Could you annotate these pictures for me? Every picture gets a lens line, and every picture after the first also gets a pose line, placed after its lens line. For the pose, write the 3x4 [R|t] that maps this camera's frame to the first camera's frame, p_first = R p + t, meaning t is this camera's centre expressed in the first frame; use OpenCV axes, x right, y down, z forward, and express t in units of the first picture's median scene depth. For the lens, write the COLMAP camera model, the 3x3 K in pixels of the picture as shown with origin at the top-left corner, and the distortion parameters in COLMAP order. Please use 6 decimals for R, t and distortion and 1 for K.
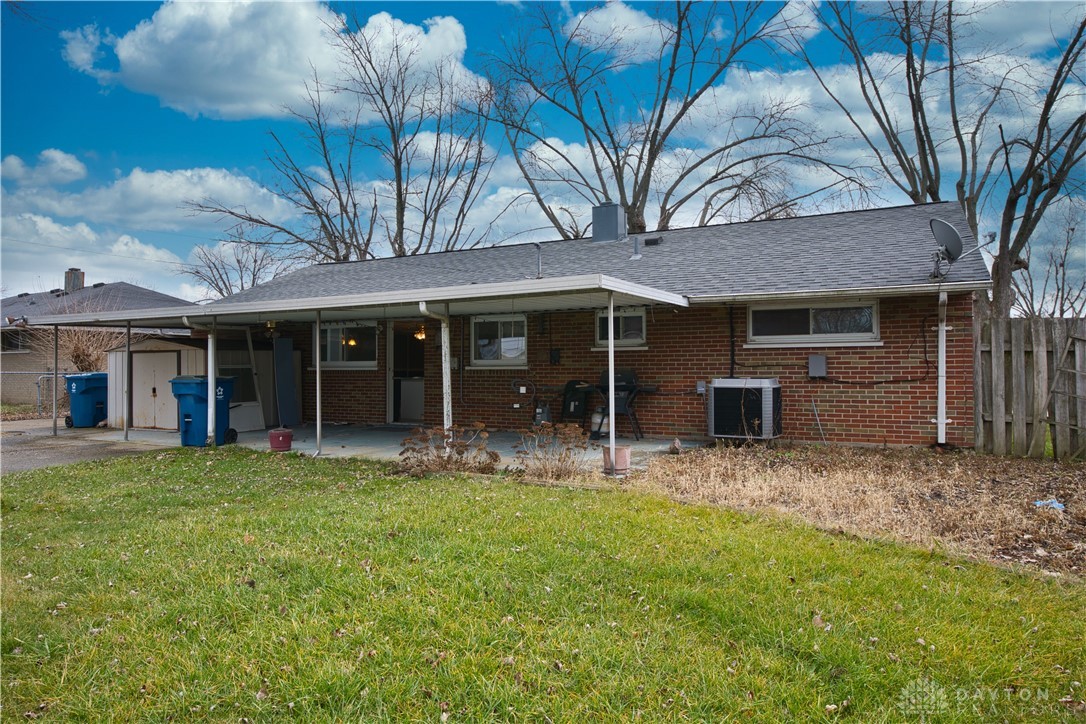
lens RADIAL K [[713.2, 0, 541.4], [0, 713.2, 363.6], [0, 0, 1]] dist [-0.002066, -0.001164]
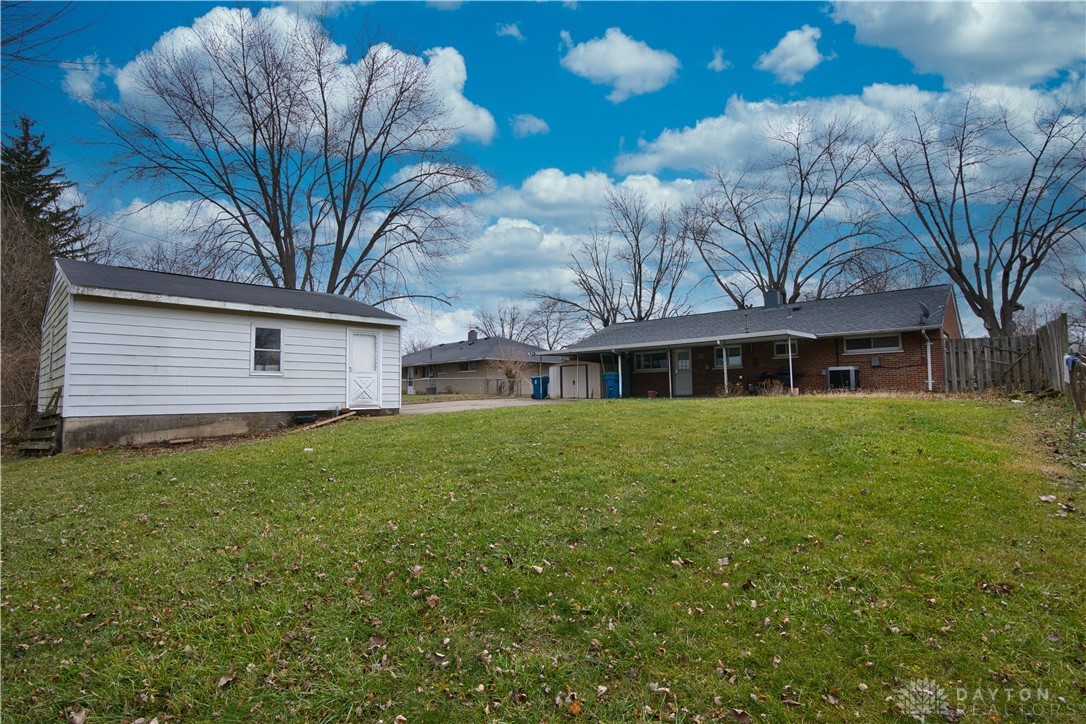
lens RADIAL K [[551.6, 0, 545.7], [0, 551.6, 356.9], [0, 0, 1]] dist [-0.024699, -0.000272]
pose [[0.969157, -0.029016, -0.244731, -0.243882], [0.014973, 0.998143, -0.059046, 0.081406], [0.245989, 0.053560, 0.967792, -1.075096]]
